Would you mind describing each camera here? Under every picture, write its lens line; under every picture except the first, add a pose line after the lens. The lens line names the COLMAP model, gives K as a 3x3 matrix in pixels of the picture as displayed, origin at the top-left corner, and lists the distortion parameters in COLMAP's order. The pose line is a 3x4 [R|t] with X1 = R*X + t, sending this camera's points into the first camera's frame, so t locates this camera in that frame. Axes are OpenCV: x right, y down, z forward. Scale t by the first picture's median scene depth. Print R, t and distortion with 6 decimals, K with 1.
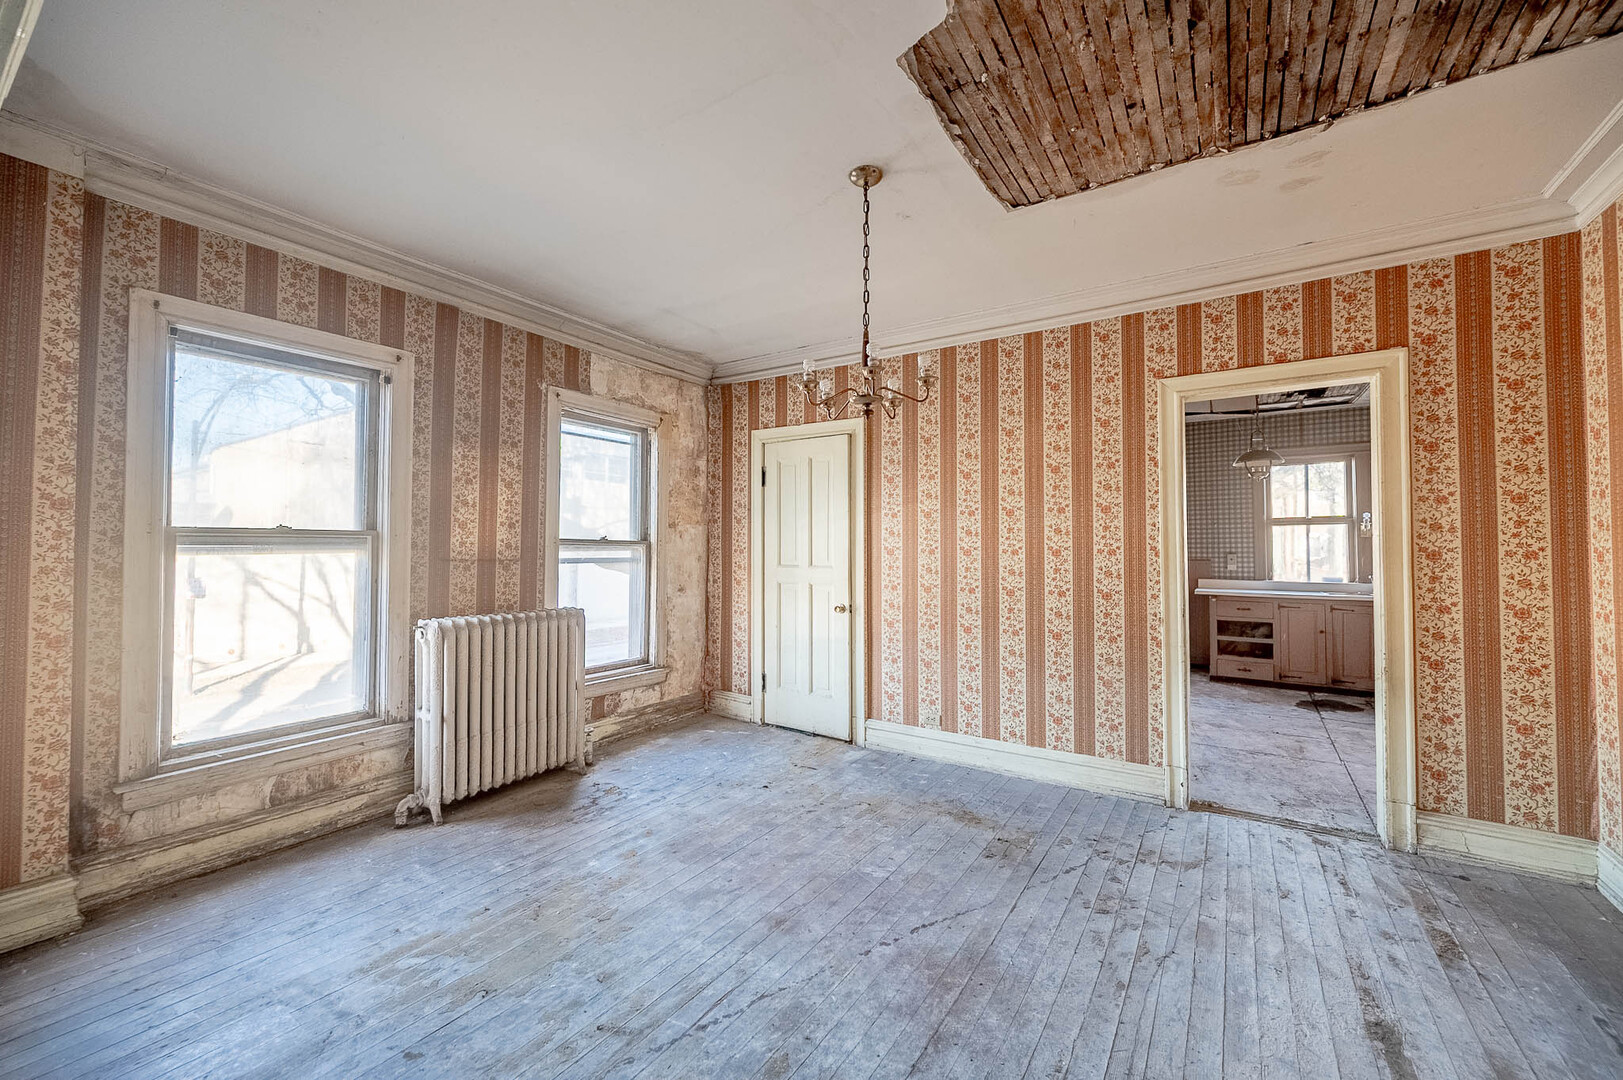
lens RADIAL K [[643.0, 0, 809.8], [0, 643.0, 537.3], [0, 0, 1]] dist [0.001091, 0.000055]
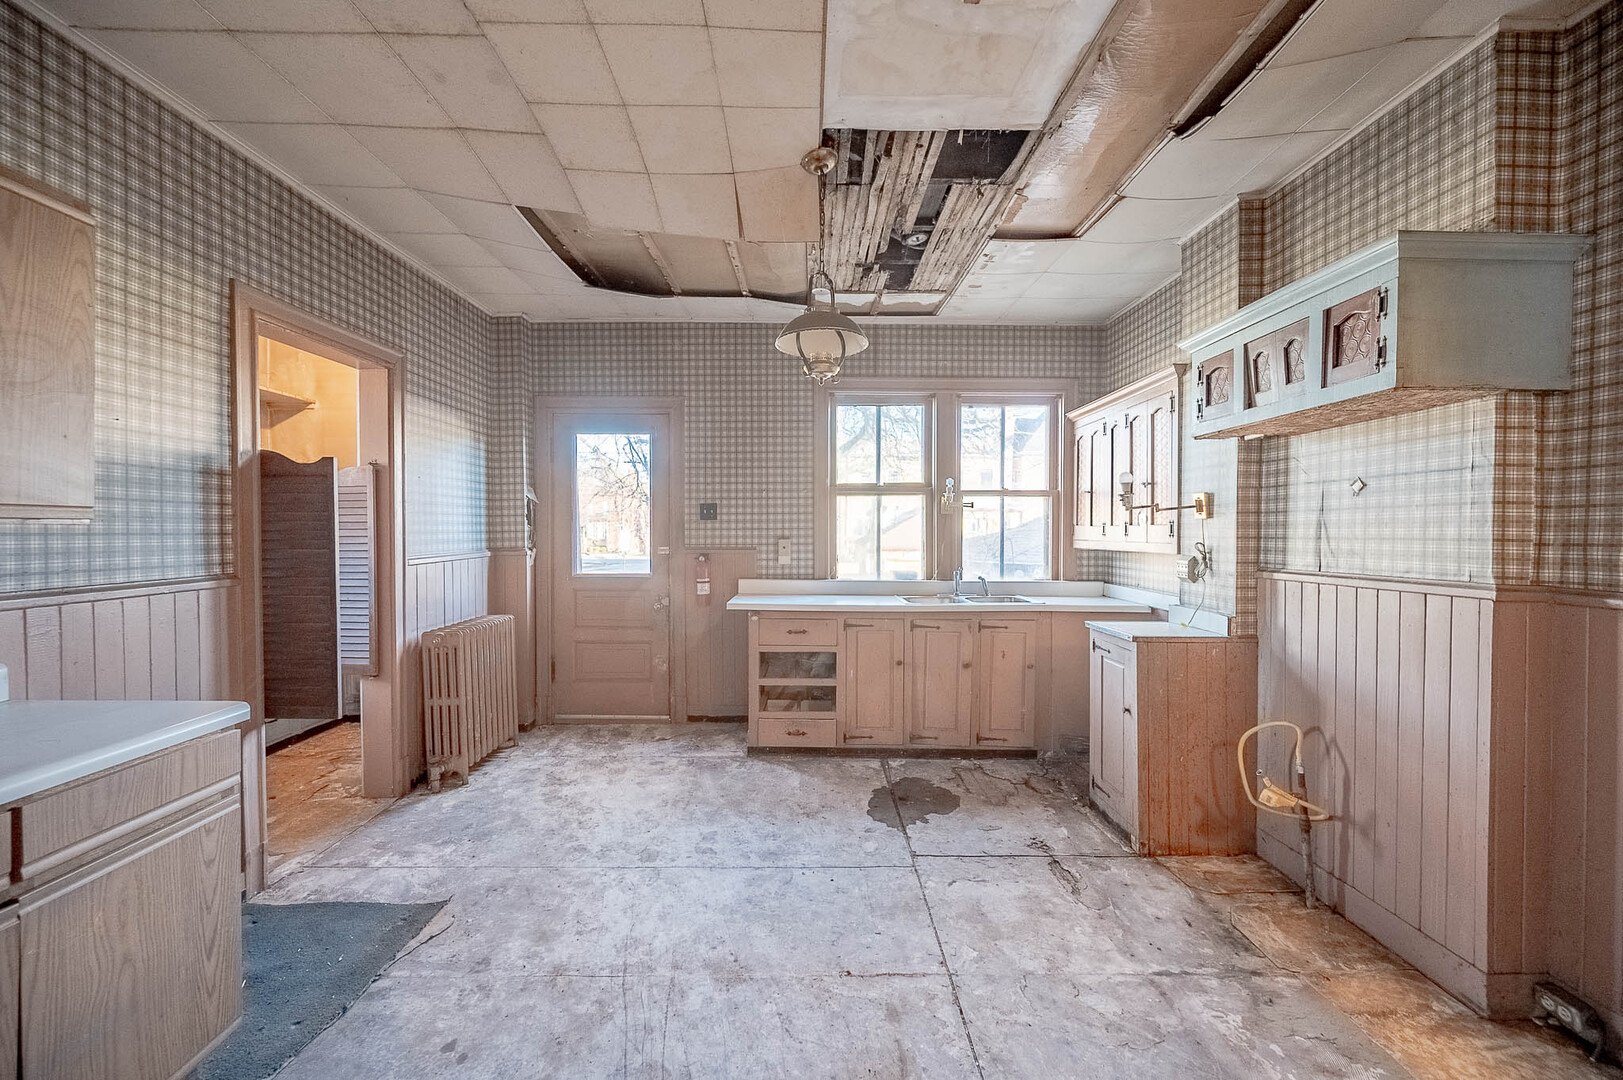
lens RADIAL K [[643.0, 0, 812.8], [0, 643.0, 539.6], [0, 0, 1]] dist [0.001091, 0.000055]
pose [[0.827010, -0.006277, 0.562153, 0.346024], [-0.016509, 0.999235, 0.035445, 0.004630], [-0.561945, -0.038594, 0.826274, 0.494604]]
